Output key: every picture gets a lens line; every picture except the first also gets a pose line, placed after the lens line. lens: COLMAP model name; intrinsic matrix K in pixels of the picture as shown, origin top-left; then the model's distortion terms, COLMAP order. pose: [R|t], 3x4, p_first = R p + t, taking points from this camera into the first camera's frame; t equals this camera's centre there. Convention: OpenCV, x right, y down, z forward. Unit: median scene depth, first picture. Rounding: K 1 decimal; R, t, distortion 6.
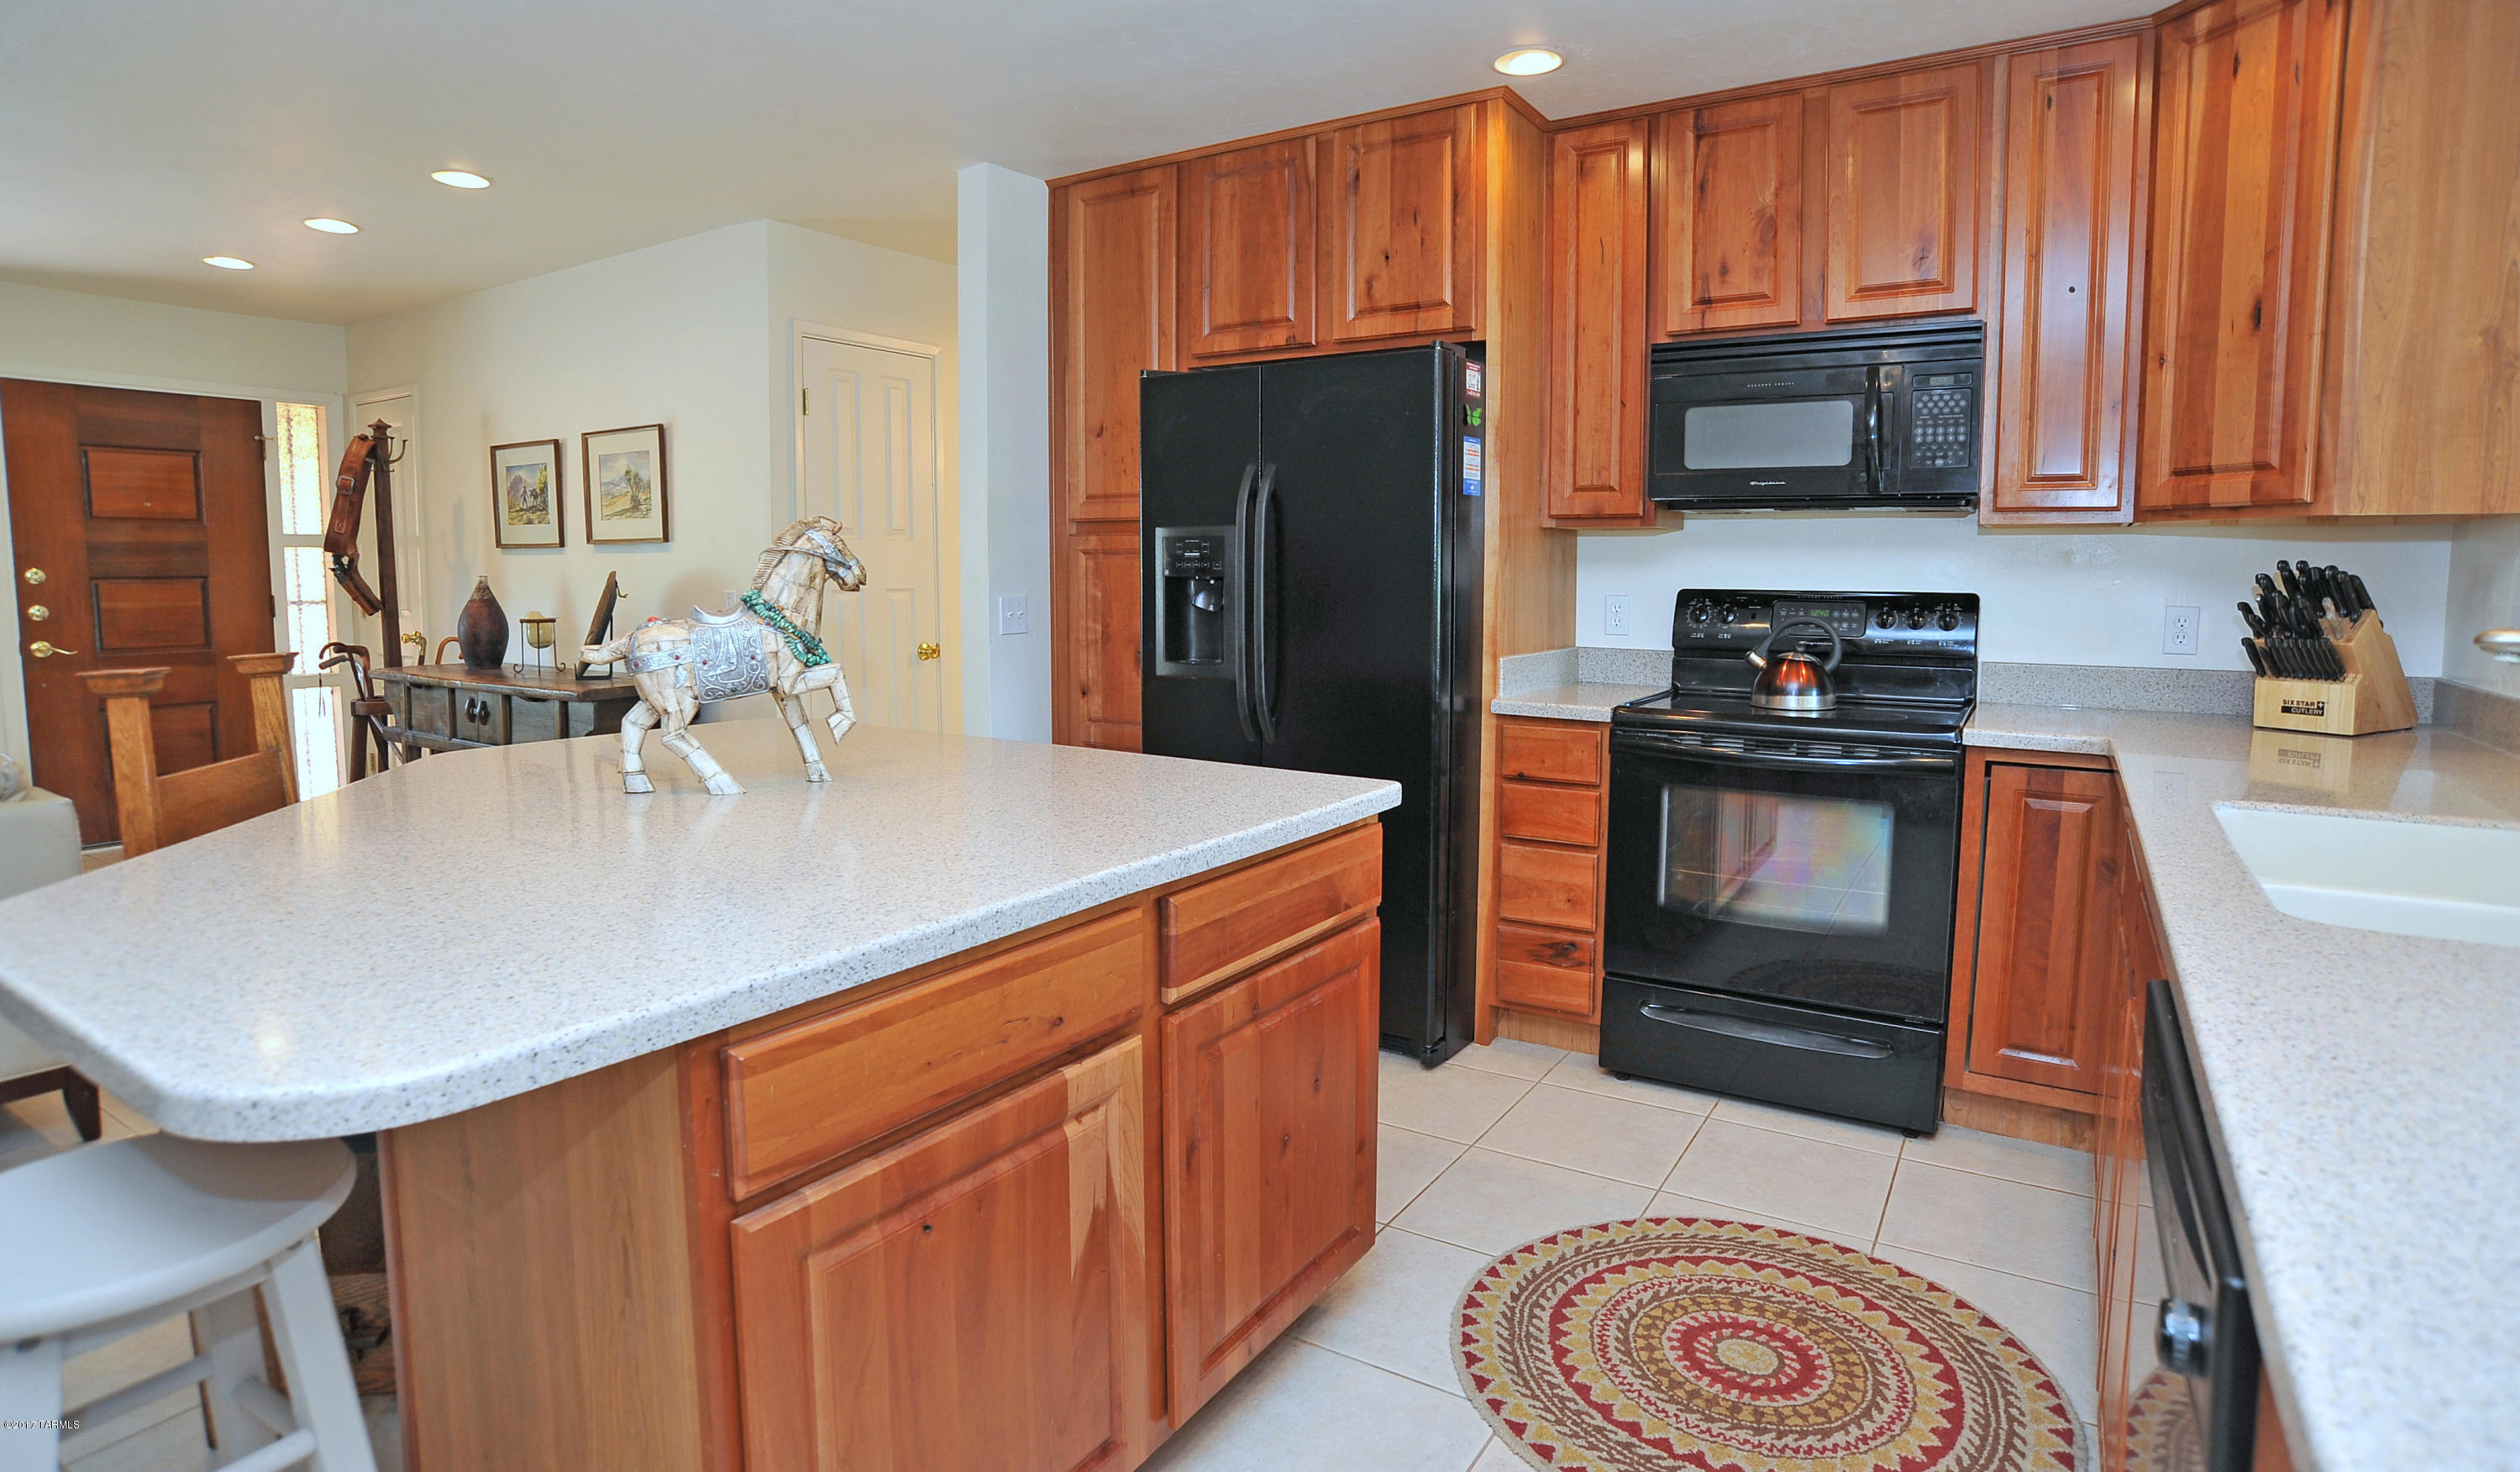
lens RADIAL K [[1284.4, 0, 1257.0], [0, 1284.4, 679.2], [0, 0, 1]] dist [-0.105427, 0.050965]
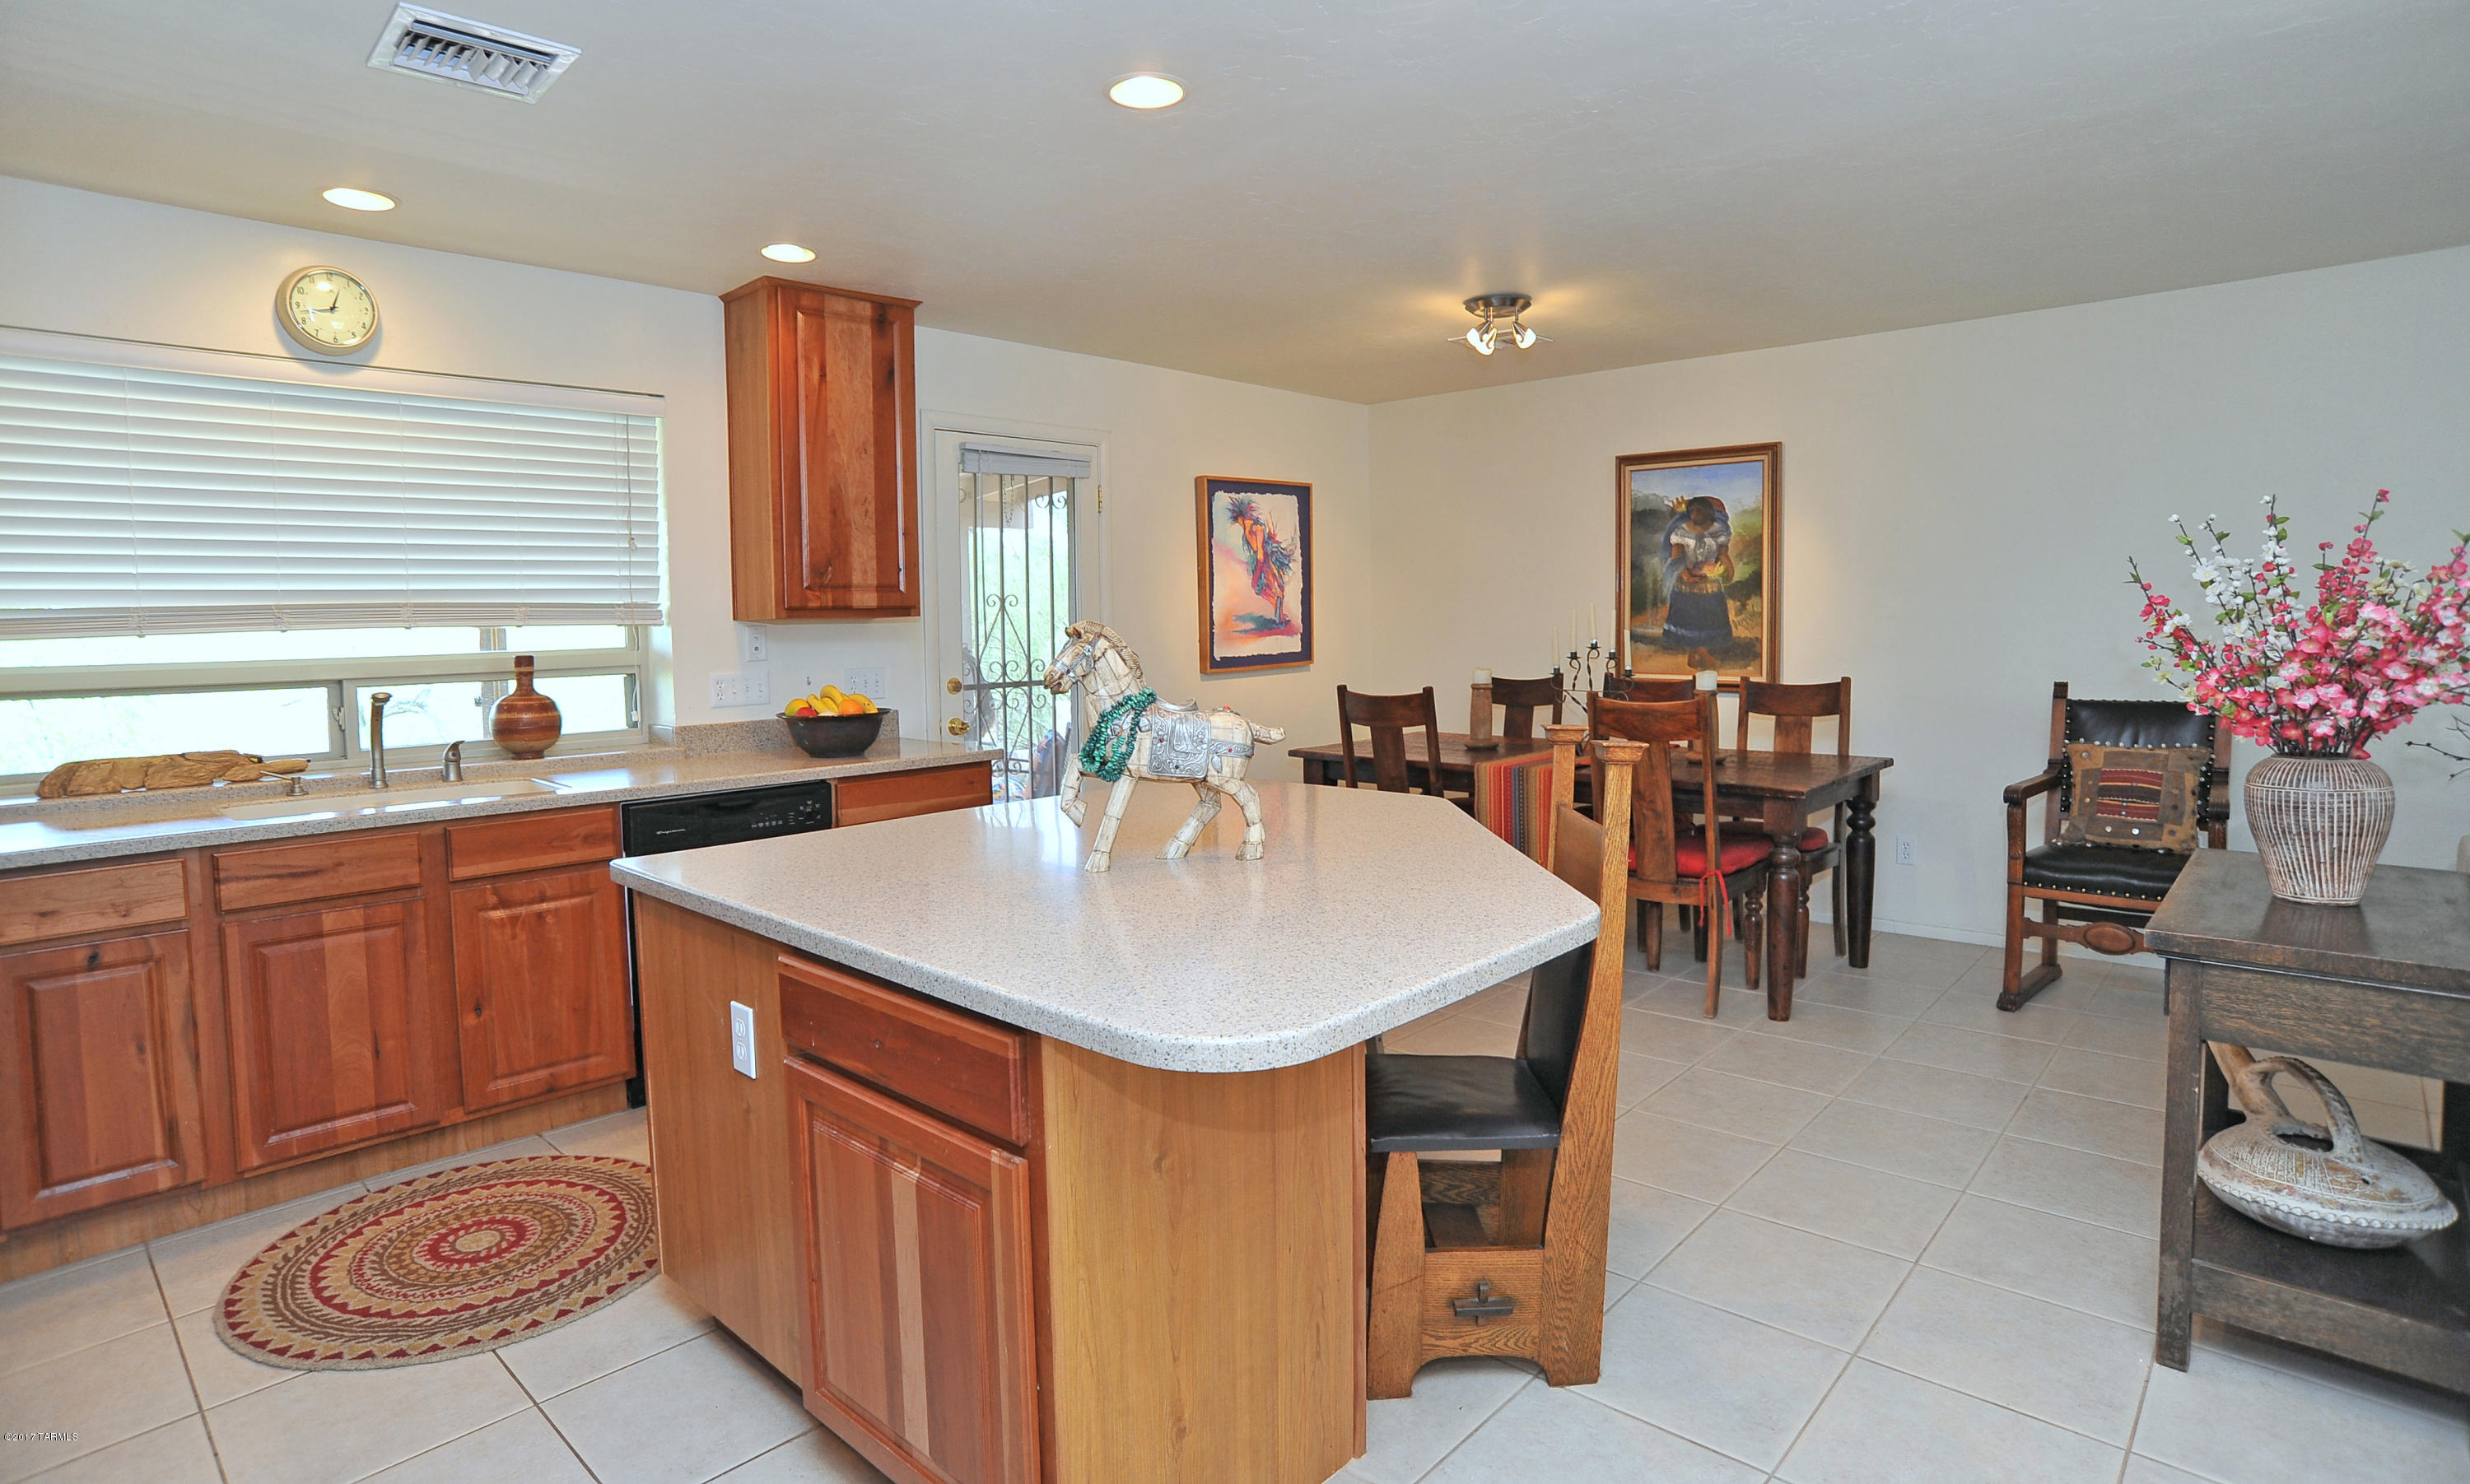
lens RADIAL K [[1265.7, 0, 1229.5], [0, 1265.7, 679.1], [0, 0, 1]] dist [-0.101221, 0.047067]
pose [[-0.982720, 0.008882, 0.184884, -0.426633], [0.033851, 0.990626, 0.132342, -0.138994], [-0.181976, 0.136314, -0.973809, 1.303048]]
